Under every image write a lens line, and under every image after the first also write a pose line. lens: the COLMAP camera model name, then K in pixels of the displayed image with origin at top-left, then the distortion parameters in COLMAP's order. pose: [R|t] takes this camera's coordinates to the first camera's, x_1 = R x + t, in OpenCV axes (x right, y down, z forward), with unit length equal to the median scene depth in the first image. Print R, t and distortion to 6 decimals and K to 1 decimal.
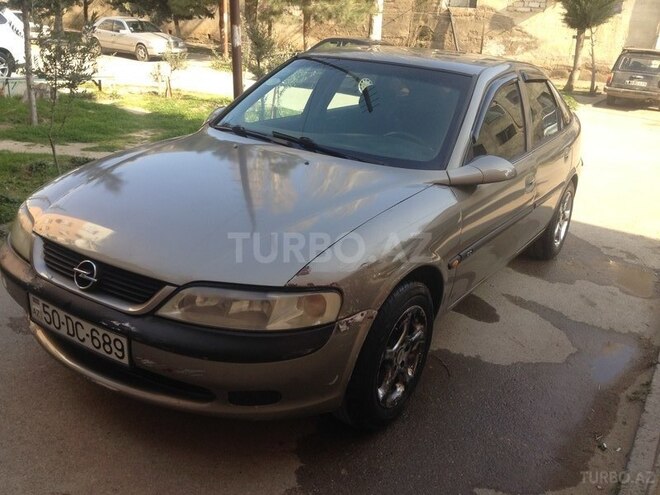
lens RADIAL K [[604.9, 0, 330.0], [0, 604.9, 247.5], [0, 0, 1]] dist [0.128675, -0.240160]
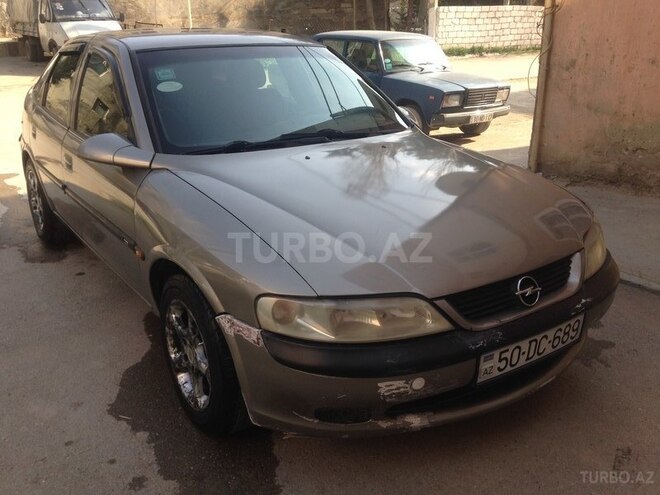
lens RADIAL K [[604.9, 0, 330.0], [0, 604.9, 247.5], [0, 0, 1]] dist [0.128675, -0.240160]
pose [[0.373966, -0.396359, 0.838480, -0.721392], [0.341661, 0.899372, 0.272760, -0.214925], [-0.862216, 0.184473, 0.471755, 0.448389]]
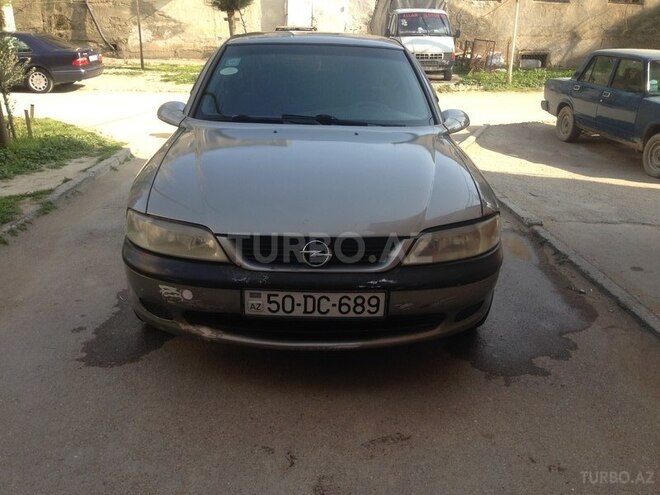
lens RADIAL K [[604.9, 0, 330.0], [0, 604.9, 247.5], [0, 0, 1]] dist [0.128675, -0.240160]
pose [[0.827728, -0.238424, 0.507958, -0.517100], [0.227220, 0.970119, 0.085093, -0.029628], [-0.513068, 0.044984, 0.857169, 0.032043]]
